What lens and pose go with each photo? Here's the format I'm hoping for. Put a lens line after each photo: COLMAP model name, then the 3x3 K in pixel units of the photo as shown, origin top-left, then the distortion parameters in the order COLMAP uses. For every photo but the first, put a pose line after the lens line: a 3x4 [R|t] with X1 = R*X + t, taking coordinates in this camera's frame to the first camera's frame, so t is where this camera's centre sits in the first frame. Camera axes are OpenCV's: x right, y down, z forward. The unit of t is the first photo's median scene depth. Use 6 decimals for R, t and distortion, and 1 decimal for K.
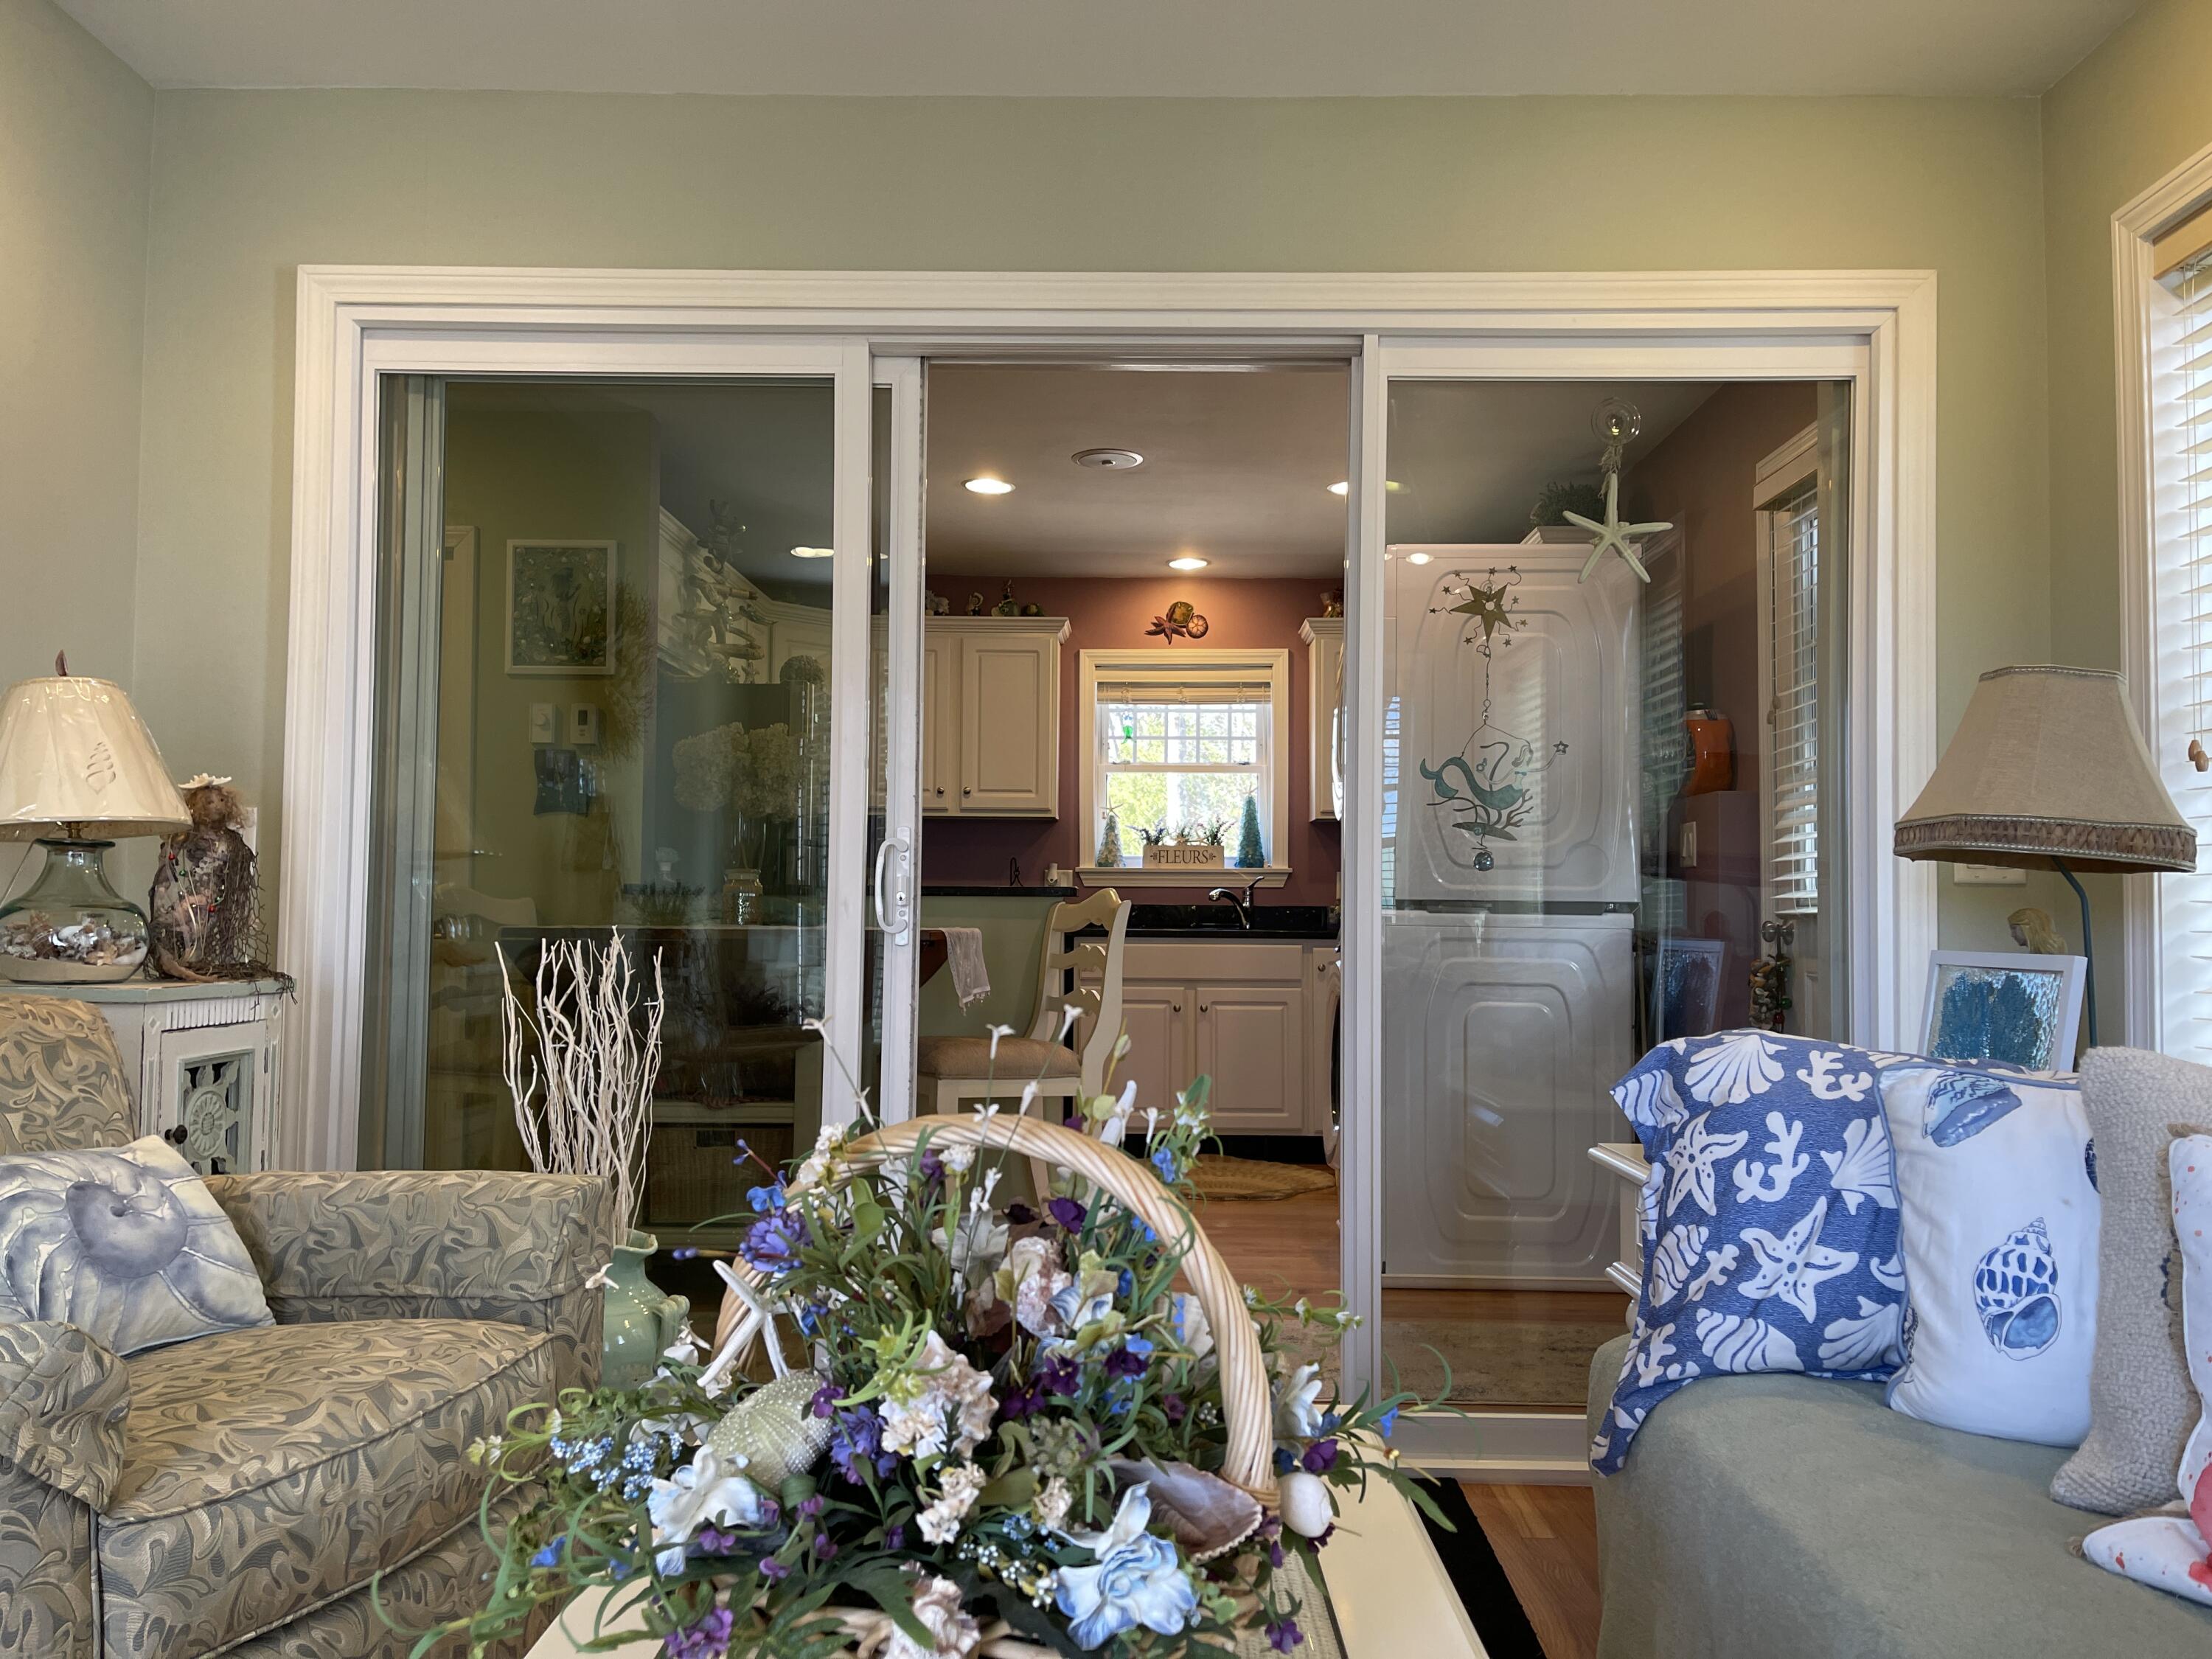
lens RADIAL K [[1667.1, 0, 1108.5], [0, 1667.1, 844.1], [0, 0, 1]] dist [0.048182, -0.056056]
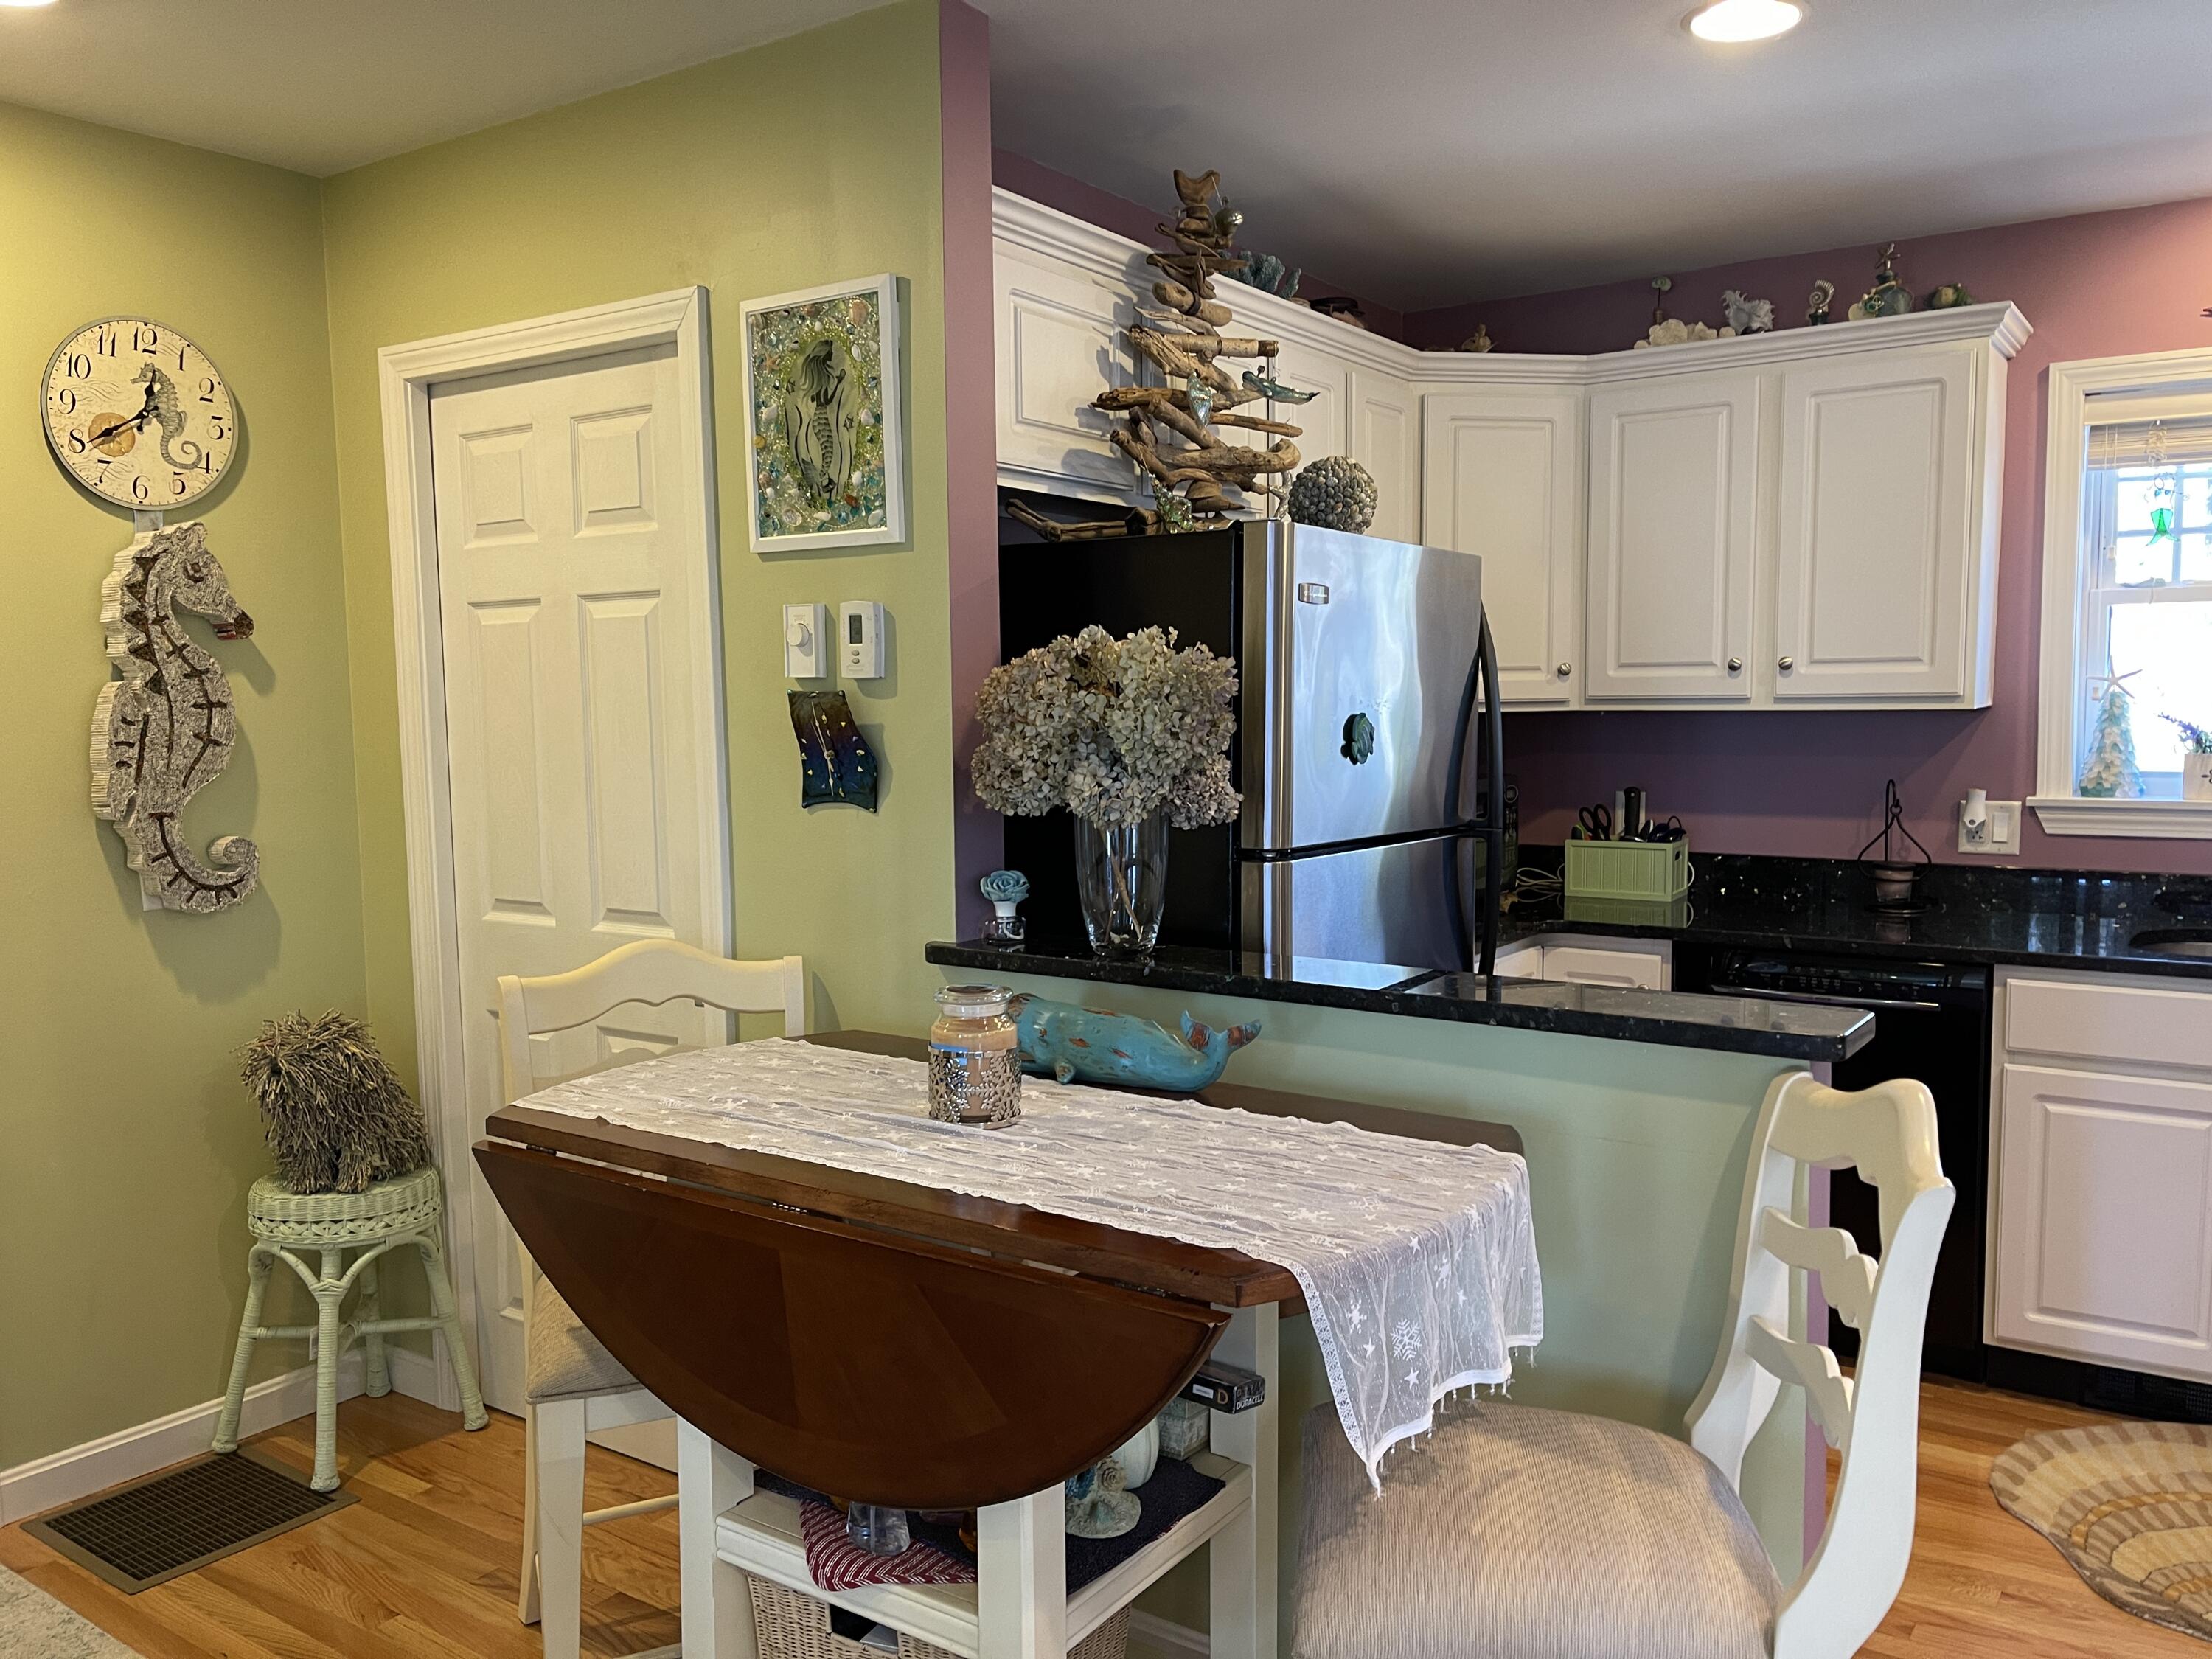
lens RADIAL K [[1667.1, 0, 1098.9], [0, 1667.1, 839.9], [0, 0, 1]] dist [0.048182, -0.056056]
pose [[0.830173, 0.030628, -0.556664, 0.122818], [0.042002, 0.992216, 0.117231, -0.176490], [0.555922, -0.120702, 0.822424, 1.559938]]
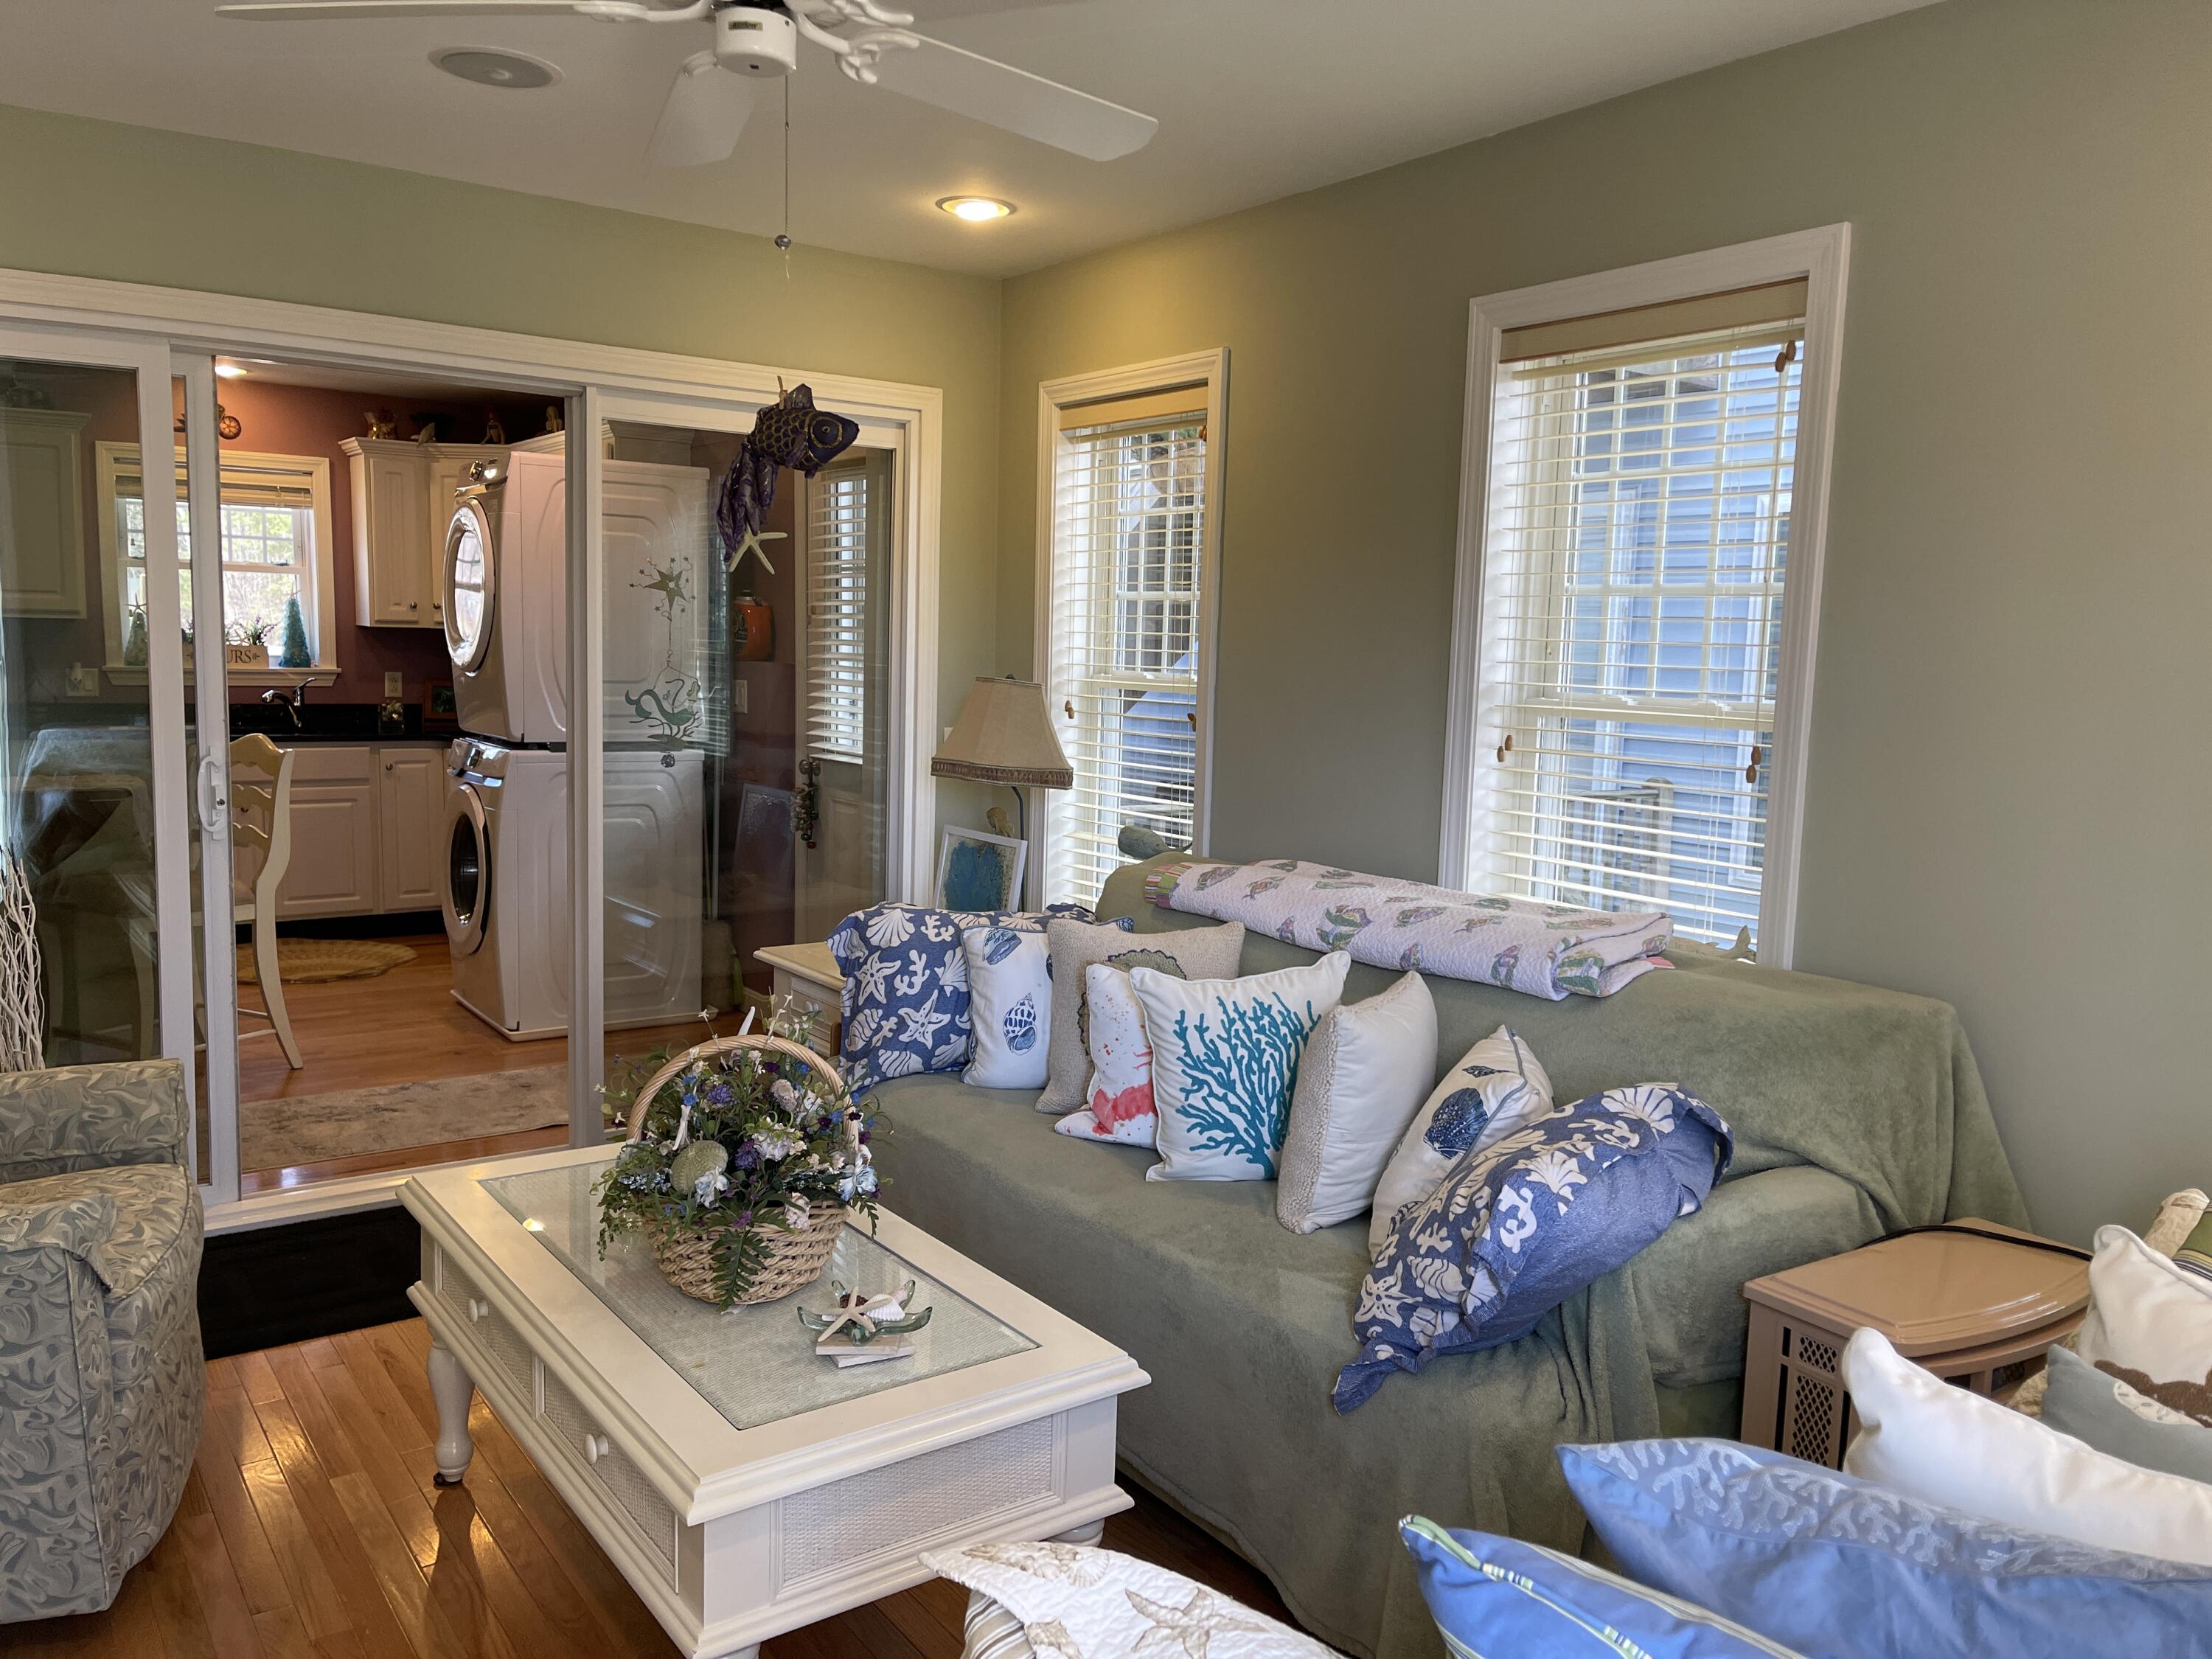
lens RADIAL K [[1667.1, 0, 1108.7], [0, 1667.1, 829.0], [0, 0, 1]] dist [0.048182, -0.056056]
pose [[0.801880, -0.055334, 0.594918, -0.542615], [-0.045662, 0.987115, 0.153360, -0.273544], [-0.595738, -0.150141, 0.789021, -0.635377]]
